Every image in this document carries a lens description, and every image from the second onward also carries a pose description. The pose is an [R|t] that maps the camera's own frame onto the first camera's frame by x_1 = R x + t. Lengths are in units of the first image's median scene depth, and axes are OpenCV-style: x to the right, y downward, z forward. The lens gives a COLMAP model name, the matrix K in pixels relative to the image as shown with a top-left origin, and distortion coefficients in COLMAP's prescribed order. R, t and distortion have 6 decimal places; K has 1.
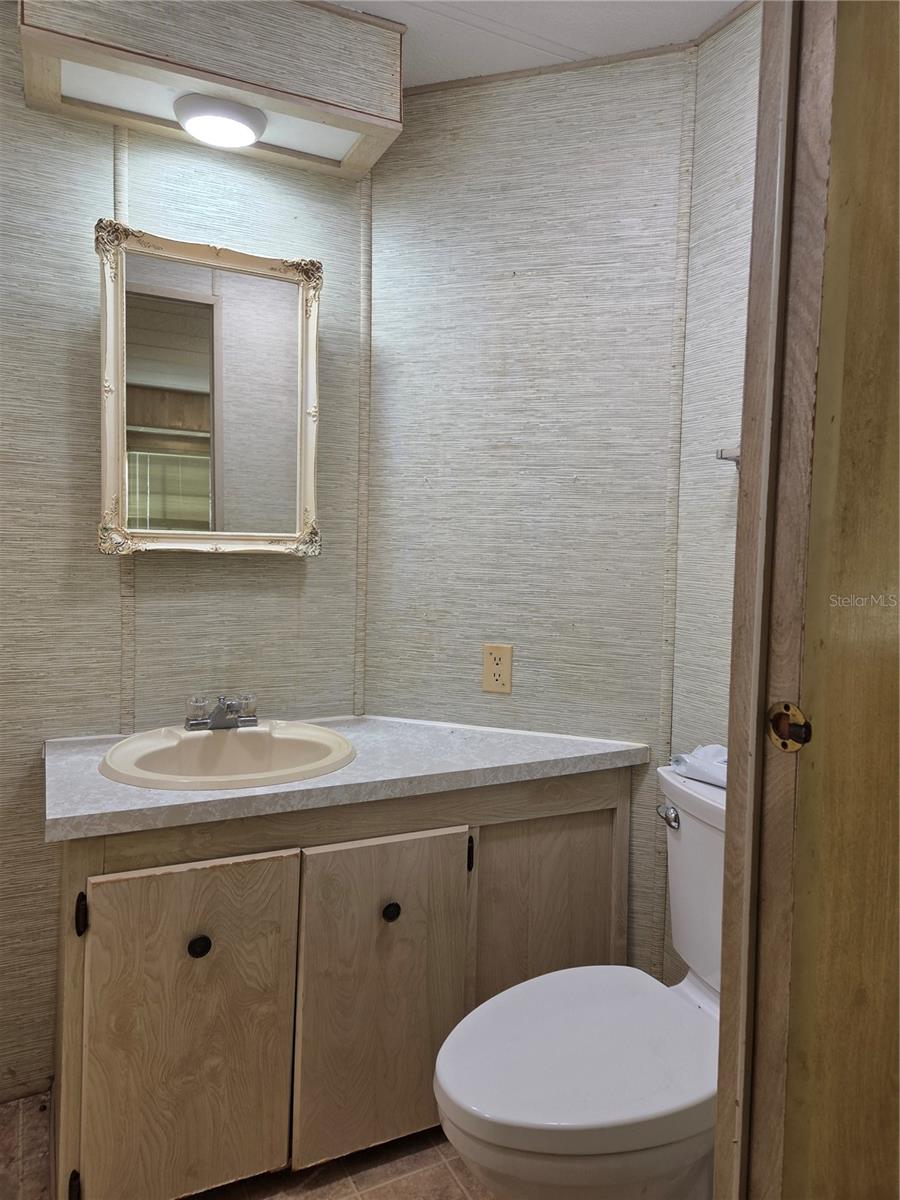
lens RADIAL K [[791.7, 0, 446.9], [0, 791.7, 586.7], [0, 0, 1]] dist [0.074376, -0.062027]
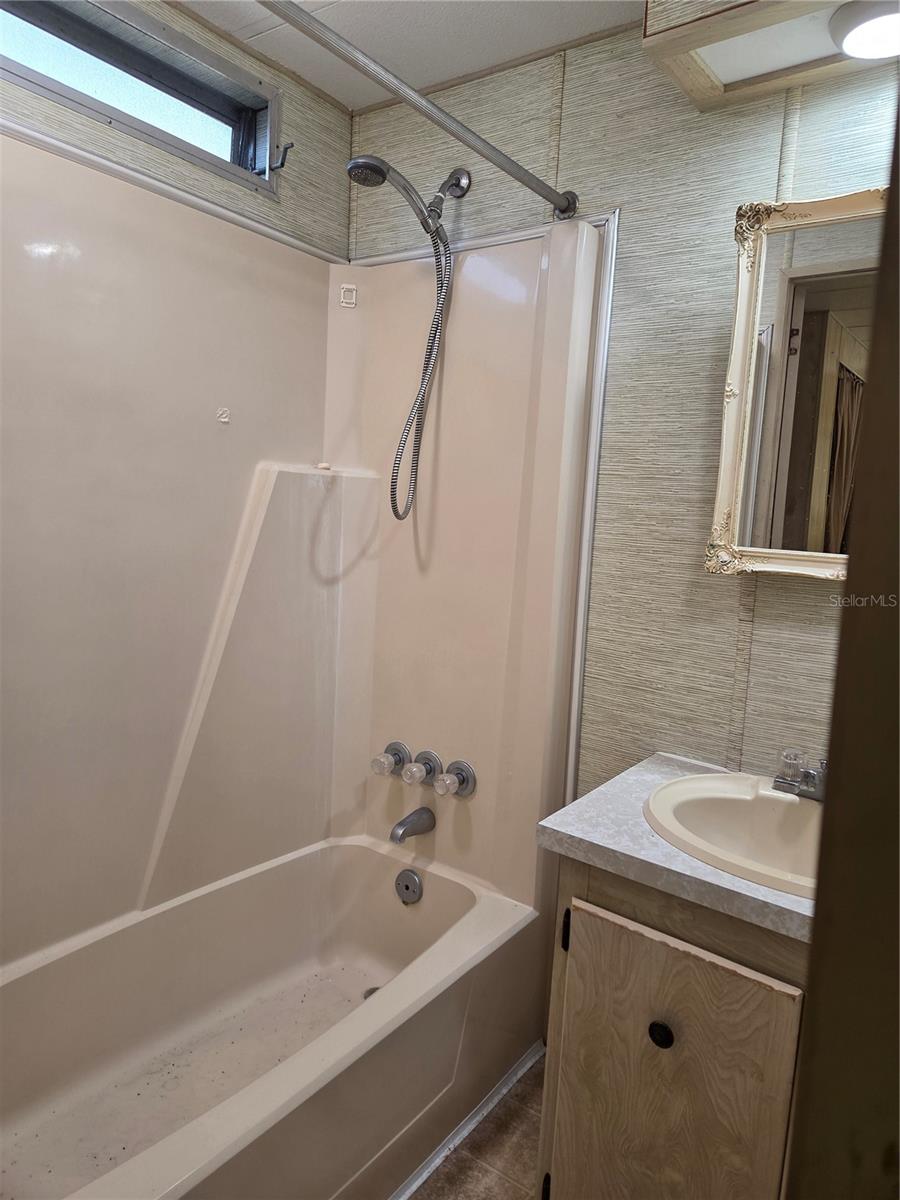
lens RADIAL K [[791.7, 0, 446.9], [0, 791.7, 586.7], [0, 0, 1]] dist [0.074376, -0.062027]
pose [[0.462798, 0.092569, -0.881617, 0.252683], [-0.091759, 0.994193, 0.056221, -0.048819], [0.881702, 0.054878, 0.468605, 0.299389]]
